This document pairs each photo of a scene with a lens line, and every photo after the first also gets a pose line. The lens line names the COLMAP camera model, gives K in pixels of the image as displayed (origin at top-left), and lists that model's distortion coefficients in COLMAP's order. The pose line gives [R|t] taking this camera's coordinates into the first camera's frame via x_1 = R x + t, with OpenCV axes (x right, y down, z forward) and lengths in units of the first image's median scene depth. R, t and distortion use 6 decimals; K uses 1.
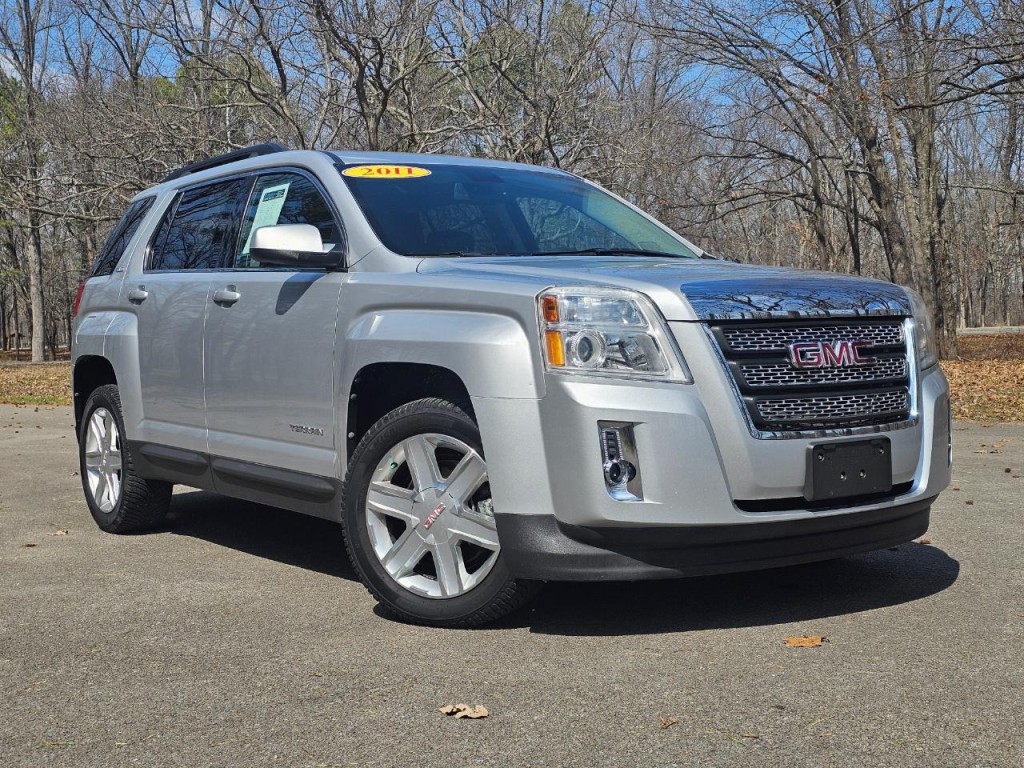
lens RADIAL K [[1371.6, 0, 499.2], [0, 1371.6, 403.5], [0, 0, 1]] dist [0.065557, 0.000000]
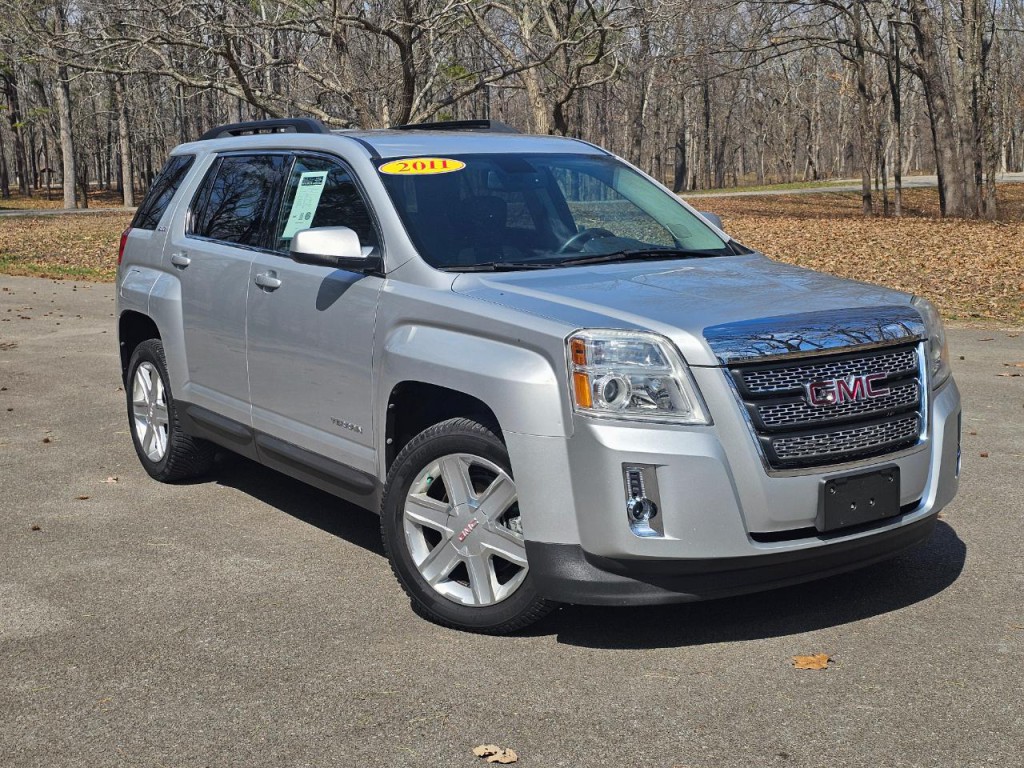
lens RADIAL K [[1371.6, 0, 516.1], [0, 1371.6, 386.0], [0, 0, 1]] dist [0.065557, 0.000000]
pose [[0.999917, 0.006564, -0.011118, 0.000933], [-0.005349, 0.994347, 0.106044, -0.130334], [0.011752, -0.105976, 0.994299, -0.042348]]
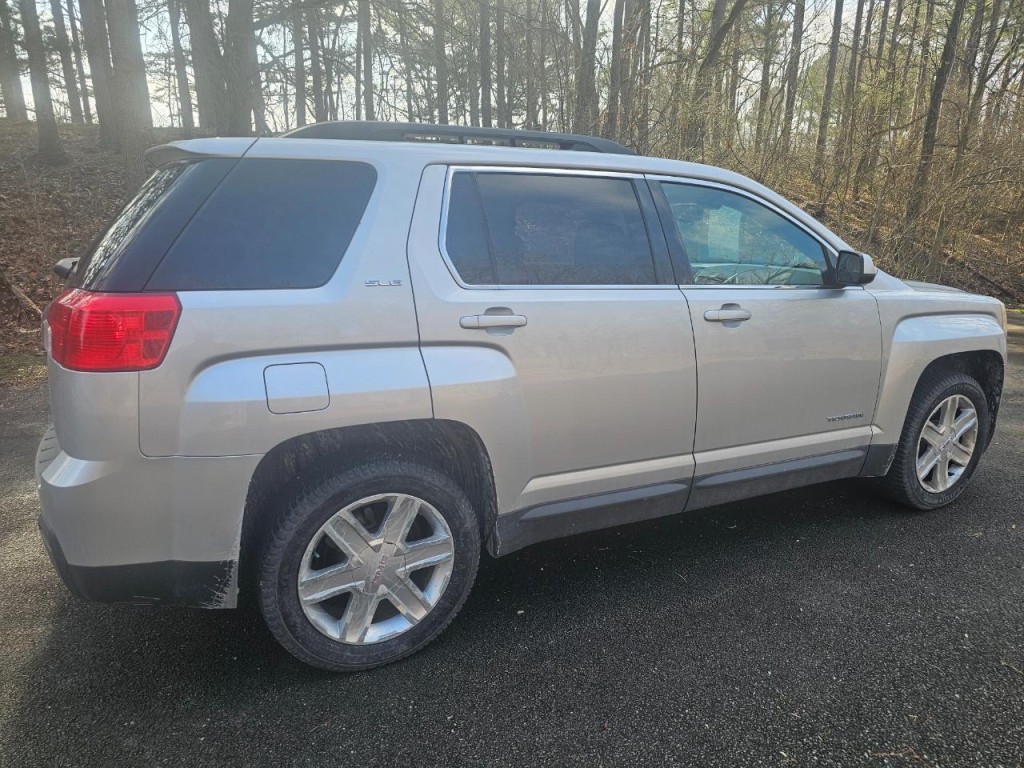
lens RADIAL K [[691.0, 0, 512.9], [0, 691.0, 389.8], [0, 0, 1]] dist [0.046210, -0.038112]
pose [[0.135075, -0.219518, 0.966212, -0.841993], [0.038293, 0.975577, 0.216292, -0.165351], [-0.990095, 0.007784, 0.140182, 1.282683]]
